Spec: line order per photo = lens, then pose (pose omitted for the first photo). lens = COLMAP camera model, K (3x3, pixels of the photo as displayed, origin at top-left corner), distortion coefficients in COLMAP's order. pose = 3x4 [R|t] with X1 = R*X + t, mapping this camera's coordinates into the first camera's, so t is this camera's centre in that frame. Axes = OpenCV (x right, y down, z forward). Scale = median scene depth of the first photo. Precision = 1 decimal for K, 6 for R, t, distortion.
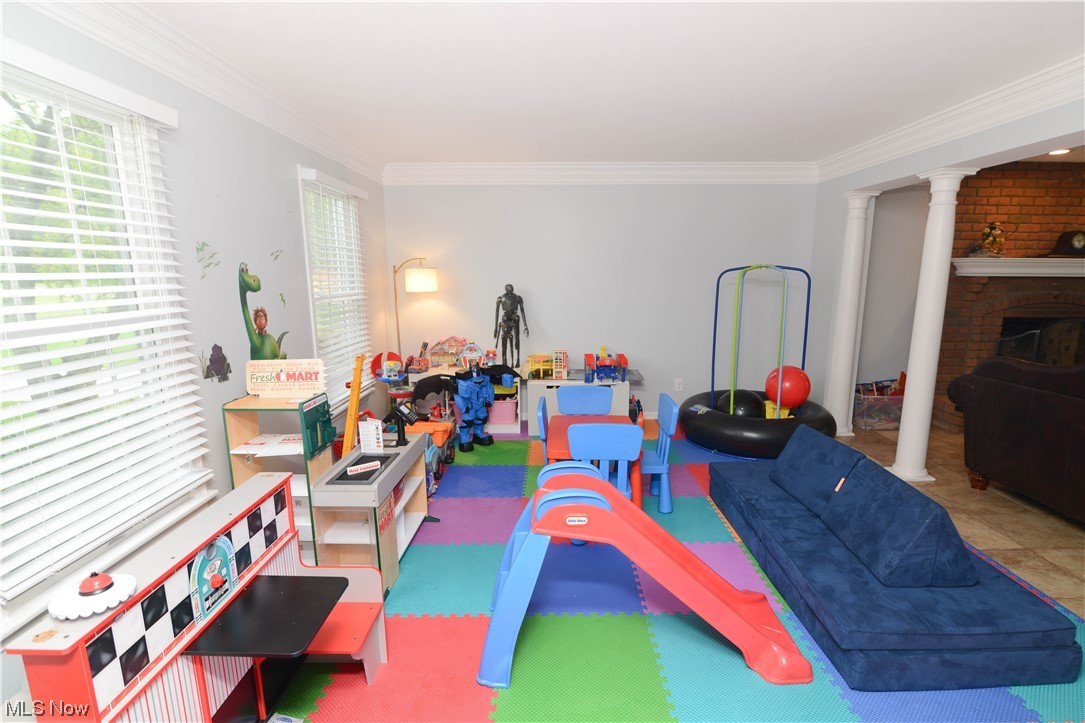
lens RADIAL K [[503.6, 0, 521.2], [0, 503.6, 370.9], [0, 0, 1]] dist [-0.015177, -0.001861]
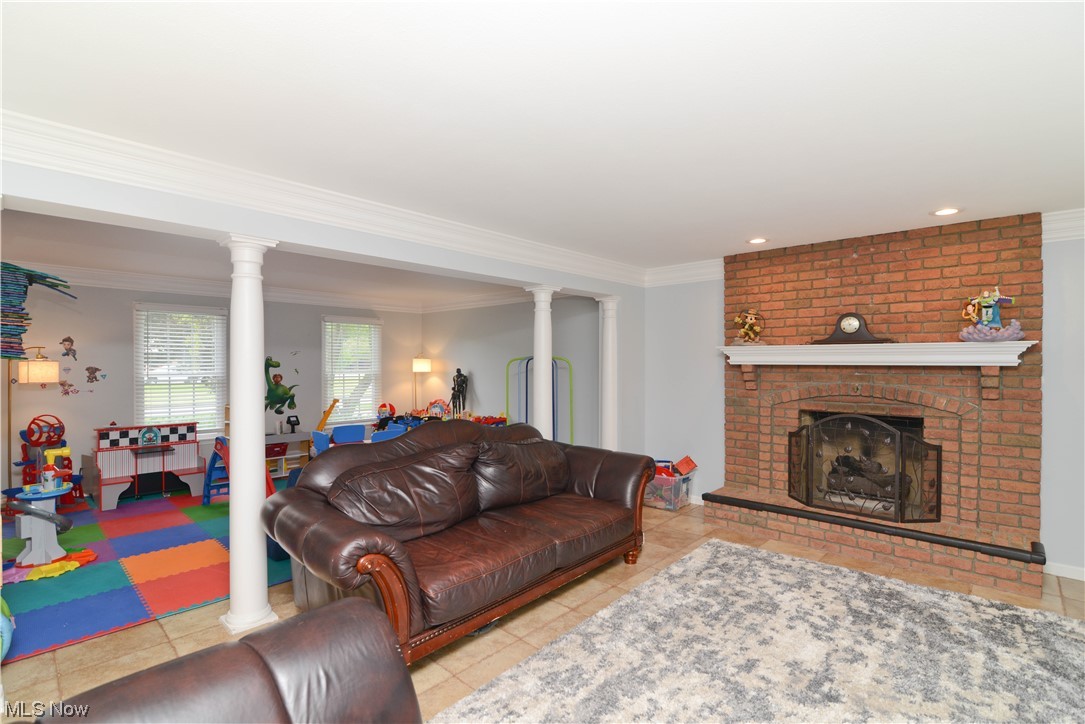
lens RADIAL K [[503.6, 0, 550.2], [0, 503.6, 366.6], [0, 0, 1]] dist [-0.015177, -0.001861]
pose [[0.750653, 0.010187, -0.660618, 1.391338], [-0.132180, 0.981982, -0.135053, -0.003032], [0.647340, 0.188698, 0.738474, 0.024064]]
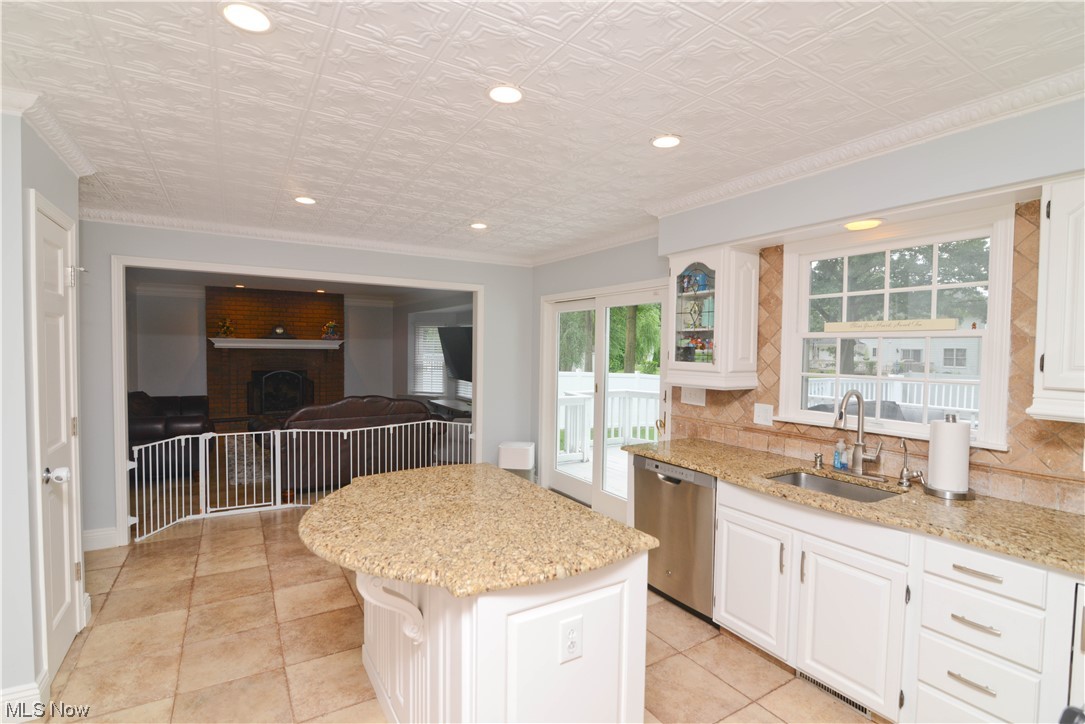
lens RADIAL K [[511.3, 0, 541.7], [0, 511.3, 362.6], [0, 0, 1]] dist [-0.015905, -0.000907]
pose [[0.843264, -0.001241, 0.537499, 0.978183], [0.088481, 0.986676, -0.136537, 0.235372], [-0.530168, 0.162695, 0.832137, -1.243132]]
